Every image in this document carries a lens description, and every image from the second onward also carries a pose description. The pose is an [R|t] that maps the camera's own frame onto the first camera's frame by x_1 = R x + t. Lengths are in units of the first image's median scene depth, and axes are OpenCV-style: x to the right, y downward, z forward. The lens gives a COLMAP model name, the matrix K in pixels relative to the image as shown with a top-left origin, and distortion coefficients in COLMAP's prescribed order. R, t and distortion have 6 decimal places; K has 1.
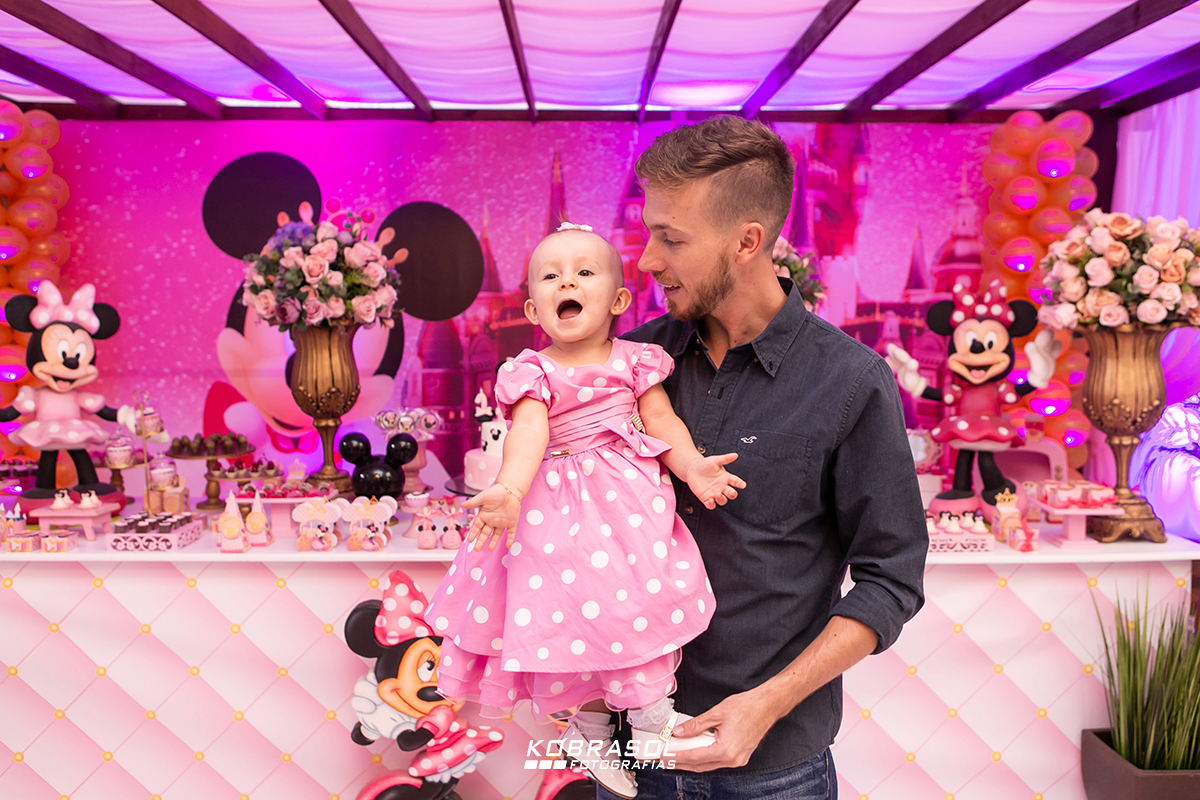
lens RADIAL K [[1018.5, 0, 600.0], [0, 1018.5, 400.0], [0, 0, 1]] dist [-0.033129, 0.003931]
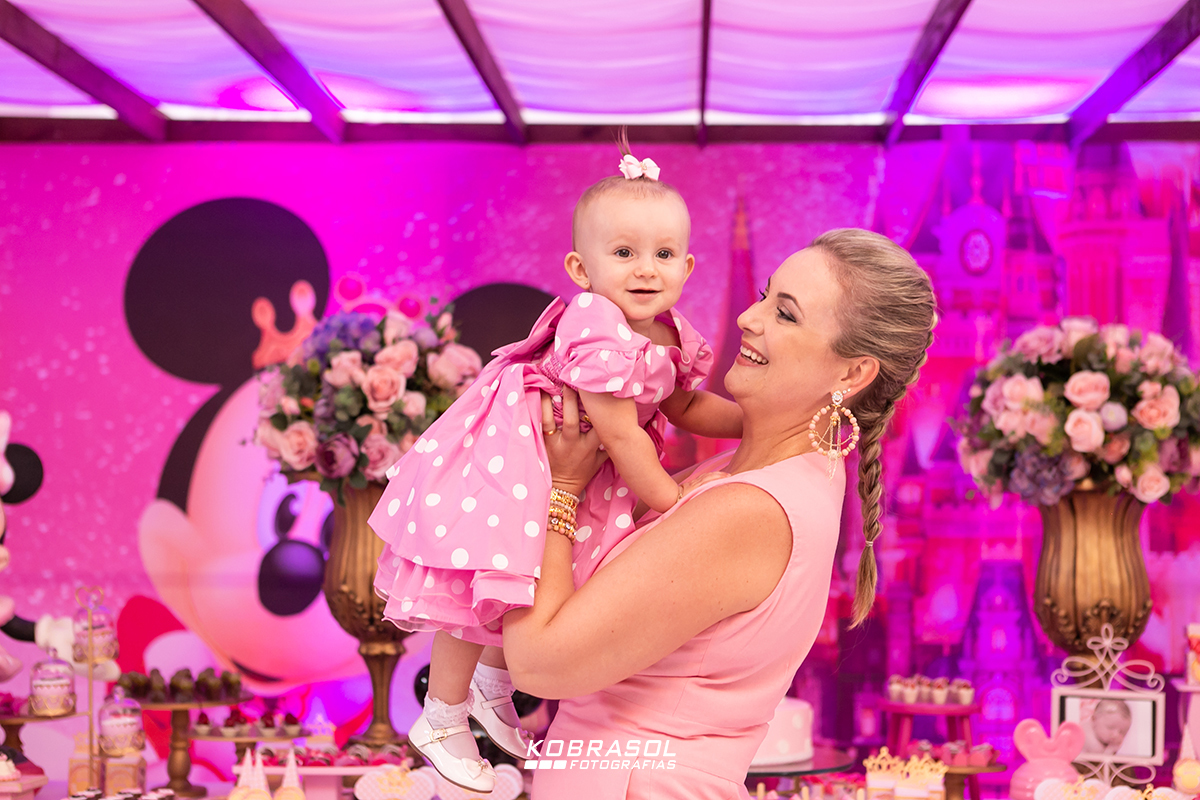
lens RADIAL K [[2068.7, 0, 600.0], [0, 2068.7, 400.0], [0, 0, 1]] dist [0.008989, 0.113974]
pose [[0.998050, 0.002622, -0.062365, -0.049192], [-0.011256, 0.990298, -0.138500, 0.031532], [0.061396, 0.138932, 0.988397, -0.139323]]
